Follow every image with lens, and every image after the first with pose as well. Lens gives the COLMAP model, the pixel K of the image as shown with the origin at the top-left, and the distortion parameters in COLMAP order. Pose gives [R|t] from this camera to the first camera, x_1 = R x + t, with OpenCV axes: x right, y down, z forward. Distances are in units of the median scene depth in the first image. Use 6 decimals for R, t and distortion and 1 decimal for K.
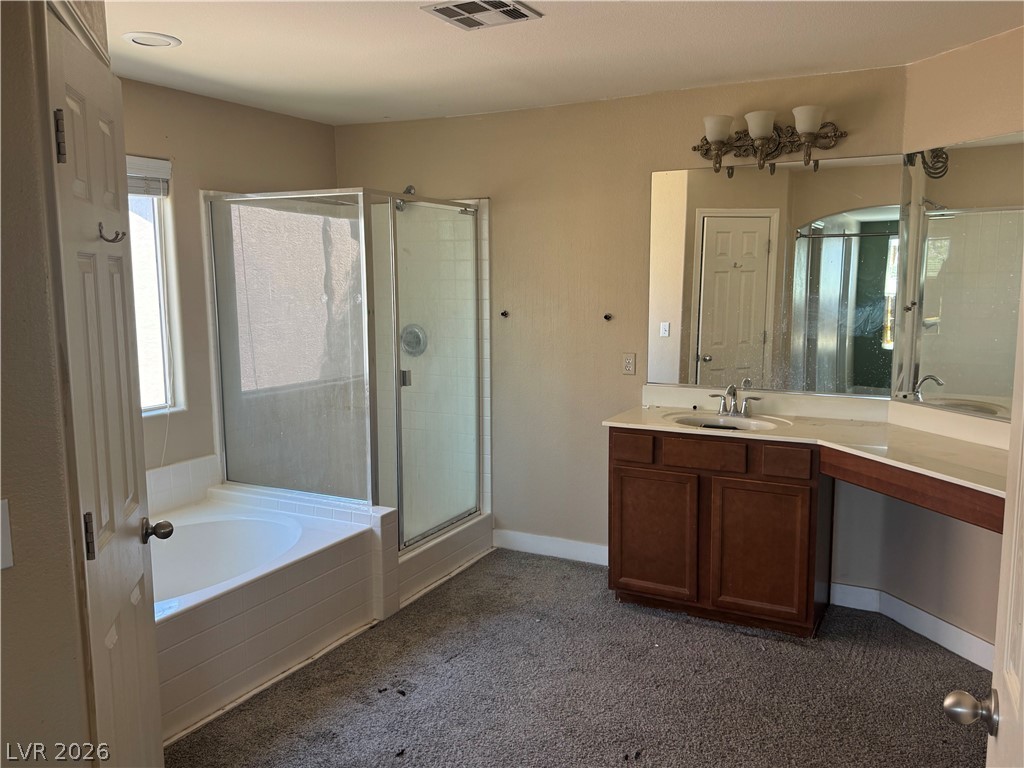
lens RADIAL K [[832.7, 0, 512.8], [0, 832.7, 386.8], [0, 0, 1]] dist [0.122133, -0.189496]
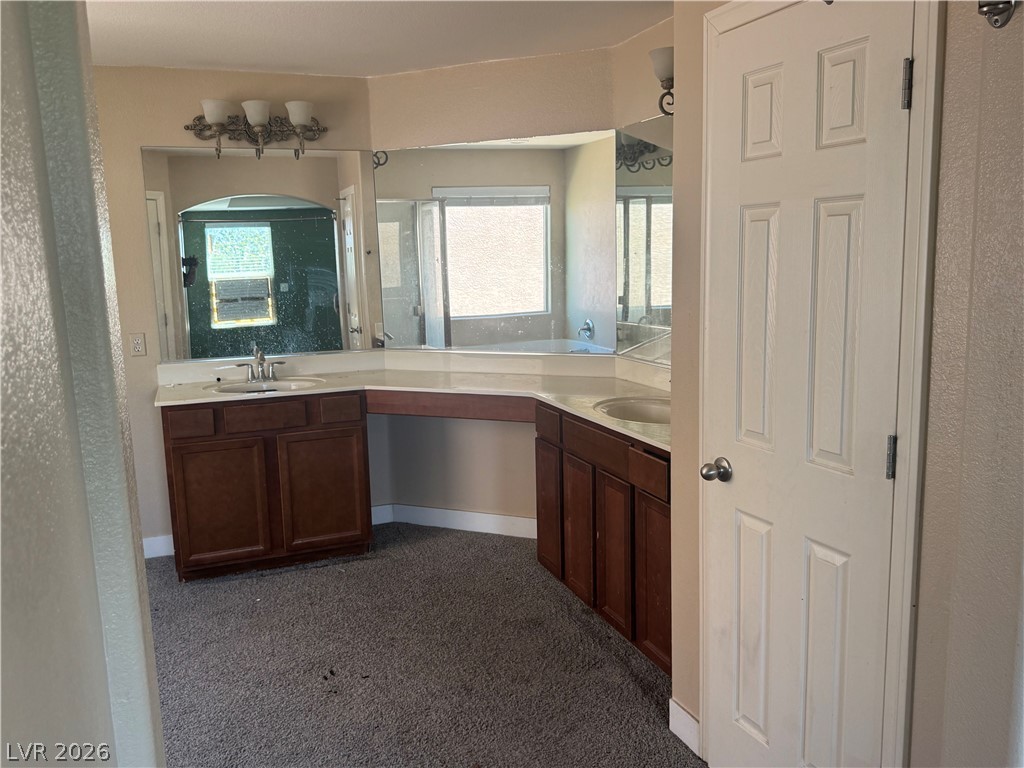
lens RADIAL K [[832.7, 0, 501.3], [0, 832.7, 385.2], [0, 0, 1]] dist [0.122133, -0.189496]
pose [[0.669415, -0.130839, 0.731277, -0.344891], [0.124817, 0.990184, 0.062904, 0.010676], [-0.732328, 0.049167, 0.679174, 0.041178]]
